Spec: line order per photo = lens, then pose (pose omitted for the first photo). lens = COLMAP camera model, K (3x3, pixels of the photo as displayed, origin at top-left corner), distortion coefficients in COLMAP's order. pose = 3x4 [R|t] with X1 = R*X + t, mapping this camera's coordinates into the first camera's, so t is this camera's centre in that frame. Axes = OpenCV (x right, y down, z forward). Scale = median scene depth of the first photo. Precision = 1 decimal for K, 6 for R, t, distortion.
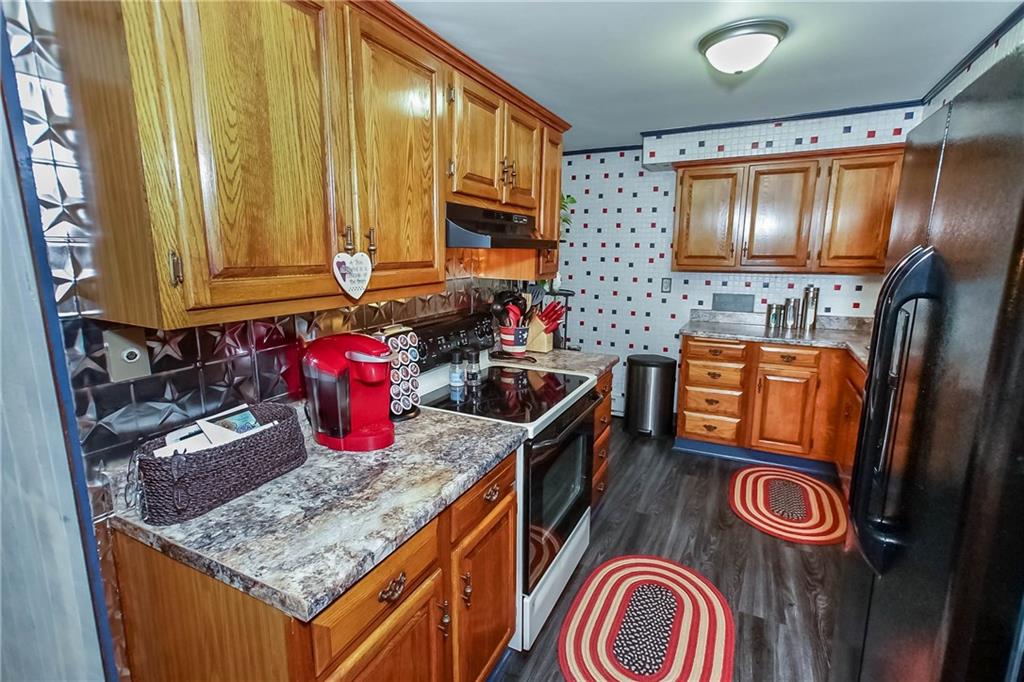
lens RADIAL K [[474.5, 0, 507.2], [0, 474.5, 340.7], [0, 0, 1]] dist [-0.008553, 0.003899]
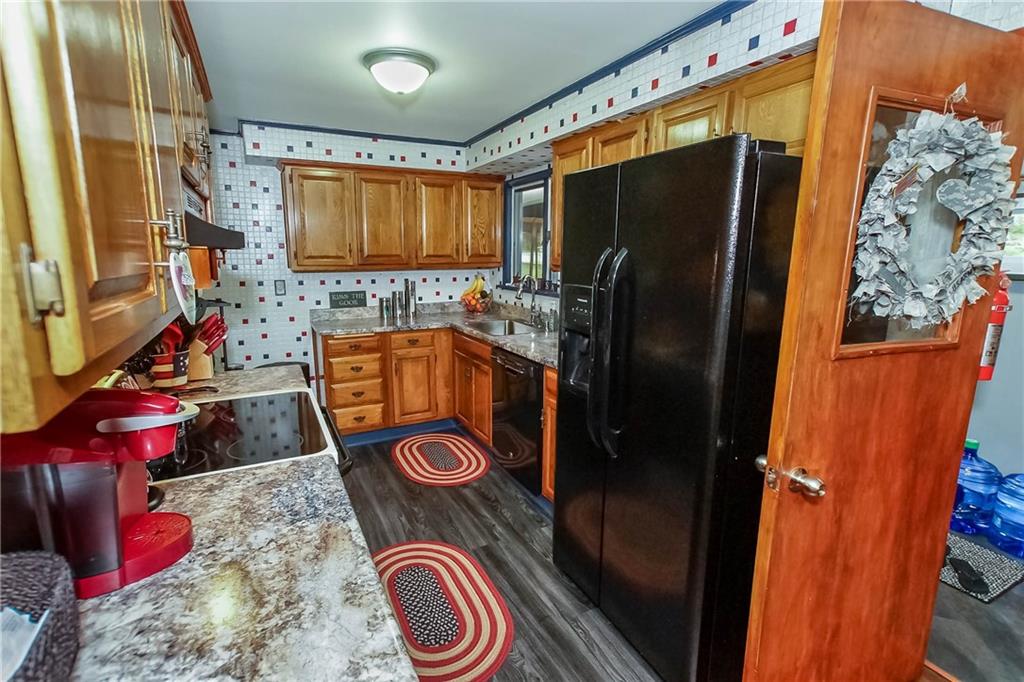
lens RADIAL K [[474.5, 0, 507.6], [0, 474.5, 338.8], [0, 0, 1]] dist [-0.008553, 0.003899]
pose [[0.575787, -0.145172, 0.804608, -0.228217], [0.149224, 0.986240, 0.071156, -0.019578], [-0.803866, 0.079096, 0.589527, 0.111468]]
